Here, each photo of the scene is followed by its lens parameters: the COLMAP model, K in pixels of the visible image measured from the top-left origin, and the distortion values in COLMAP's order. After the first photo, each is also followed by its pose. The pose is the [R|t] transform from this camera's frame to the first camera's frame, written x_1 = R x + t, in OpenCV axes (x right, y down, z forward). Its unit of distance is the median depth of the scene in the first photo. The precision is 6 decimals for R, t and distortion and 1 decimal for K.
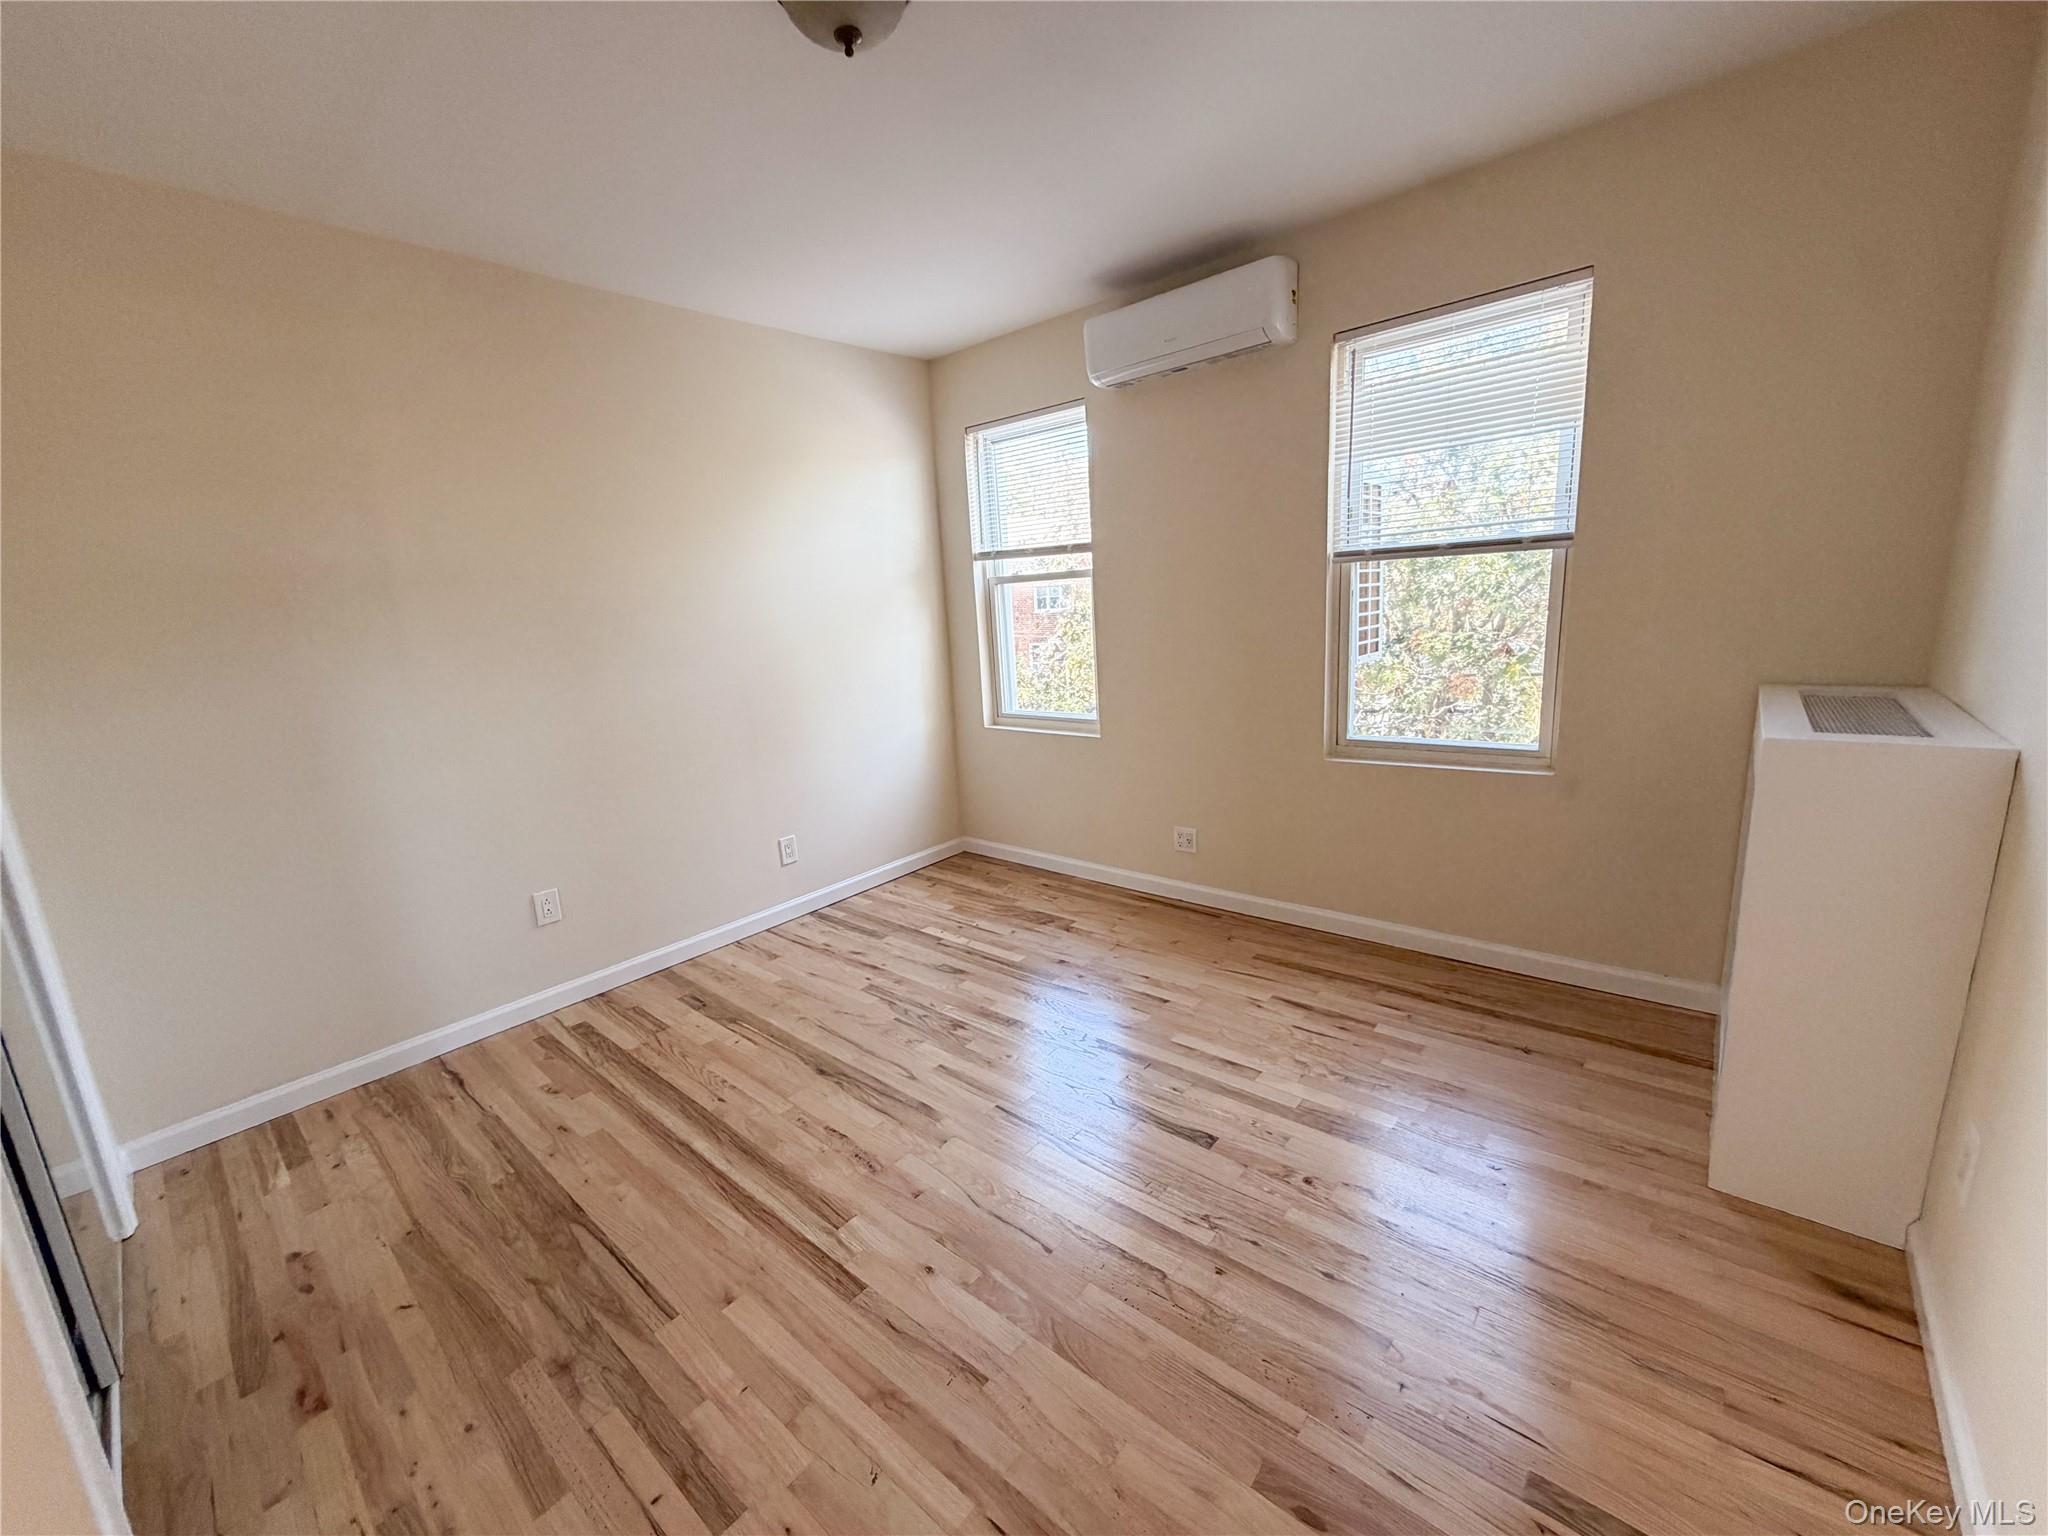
lens RADIAL K [[823.6, 0, 1010.9], [0, 823.6, 767.7], [0, 0, 1]] dist [0.002846, 0.000042]
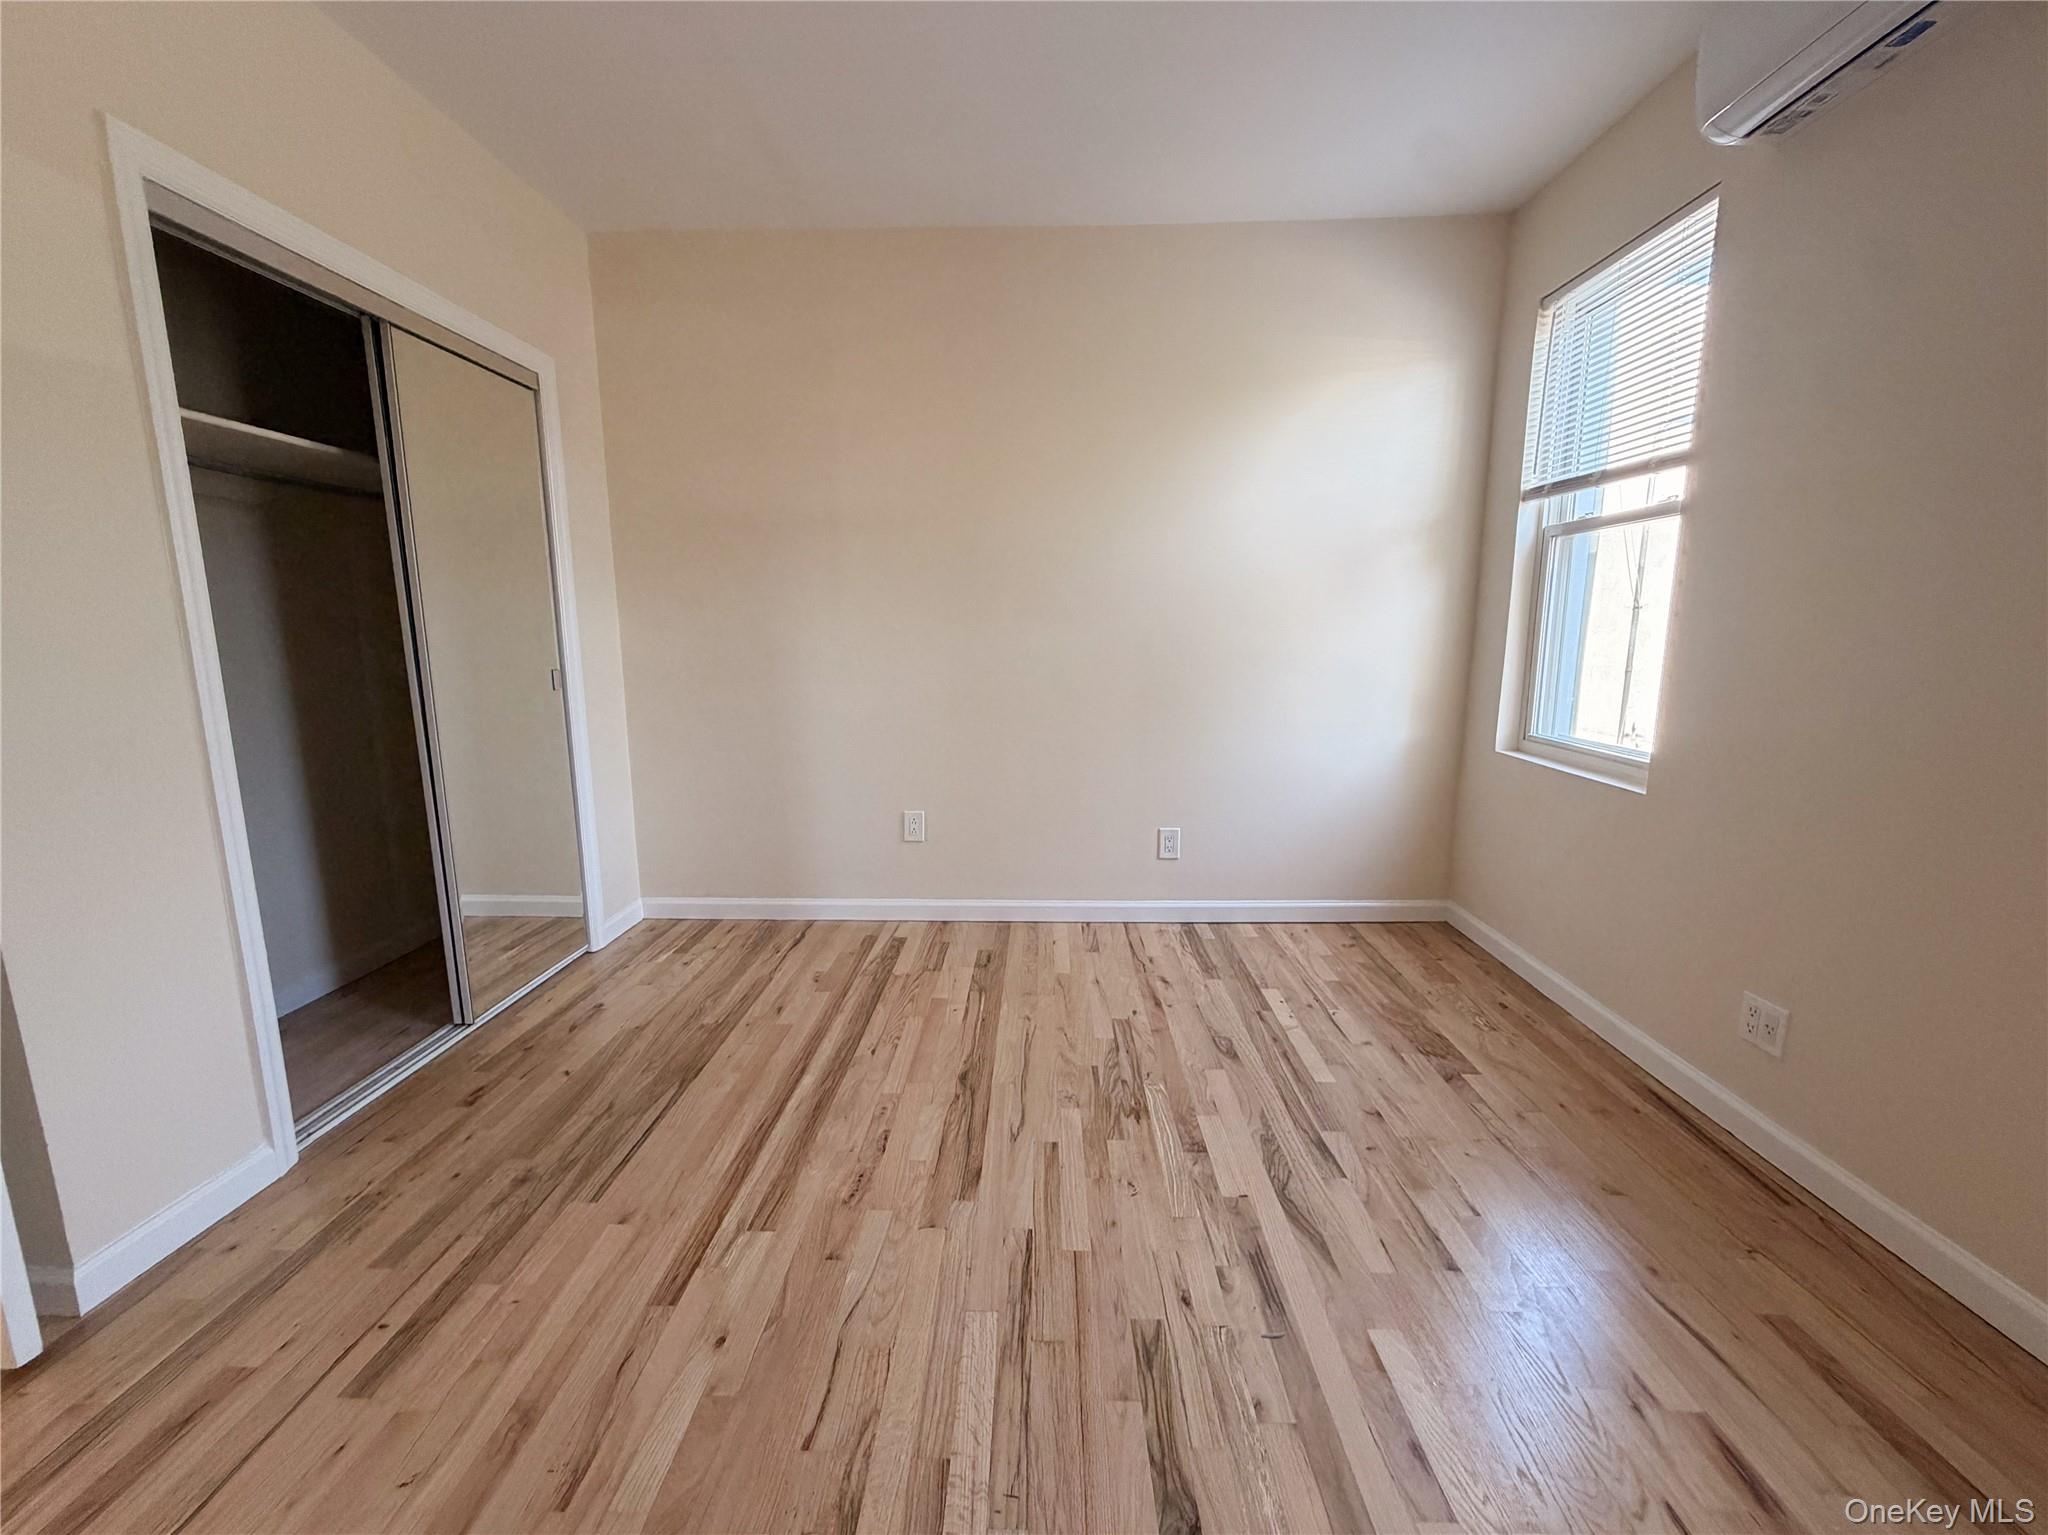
lens RADIAL K [[823.6, 0, 1010.9], [0, 823.6, 767.2], [0, 0, 1]] dist [0.002846, 0.000042]
pose [[0.632626, 0.188636, -0.751133, 0.322932], [-0.191904, 0.977818, 0.083938, -0.023555], [0.750305, 0.091044, 0.654793, 0.373198]]
